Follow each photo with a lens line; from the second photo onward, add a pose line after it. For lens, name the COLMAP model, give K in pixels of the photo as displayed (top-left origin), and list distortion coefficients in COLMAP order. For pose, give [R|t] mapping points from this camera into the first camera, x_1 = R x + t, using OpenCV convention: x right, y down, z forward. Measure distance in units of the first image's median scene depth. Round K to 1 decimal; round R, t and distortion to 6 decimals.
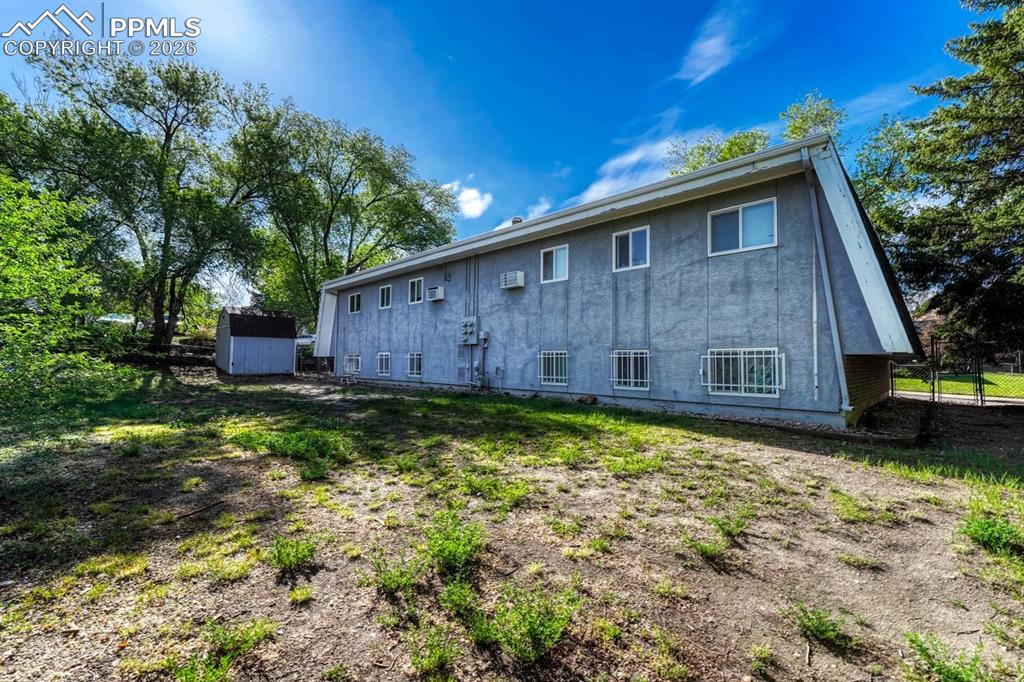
lens RADIAL K [[442.4, 0, 506.3], [0, 442.4, 339.0], [0, 0, 1]] dist [-0.005550, 0.000280]
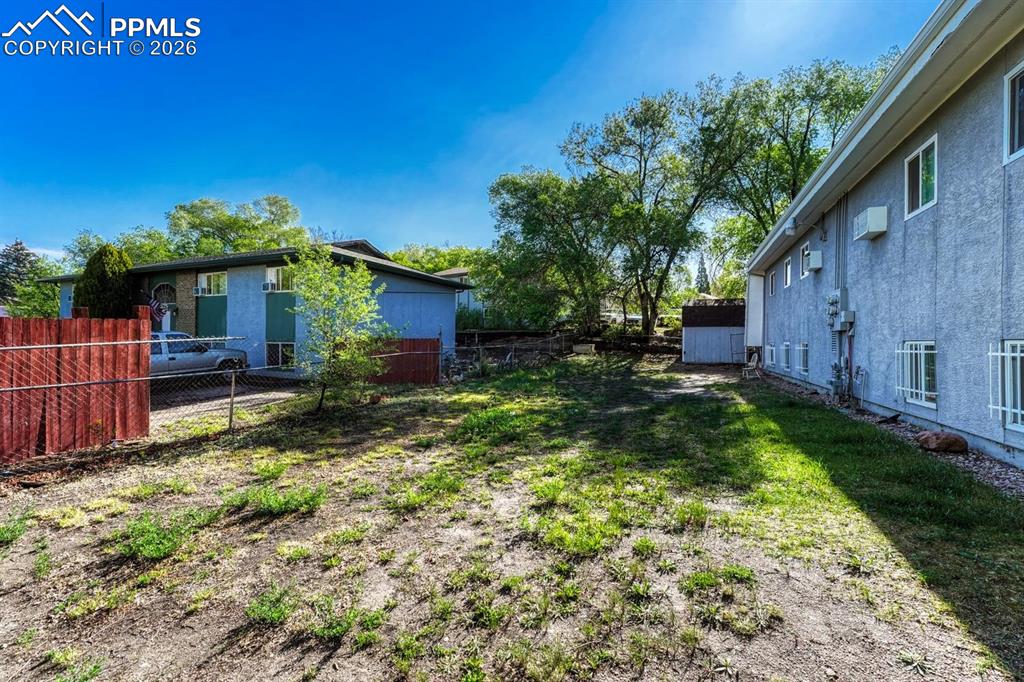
lens RADIAL K [[442.4, 0, 505.4], [0, 442.4, 341.1], [0, 0, 1]] dist [-0.005550, 0.000280]
pose [[0.386723, -0.008837, -0.922154, 0.409695], [0.043002, 0.999039, 0.008460, -0.000084], [0.921193, -0.042926, 0.386731, 0.332393]]
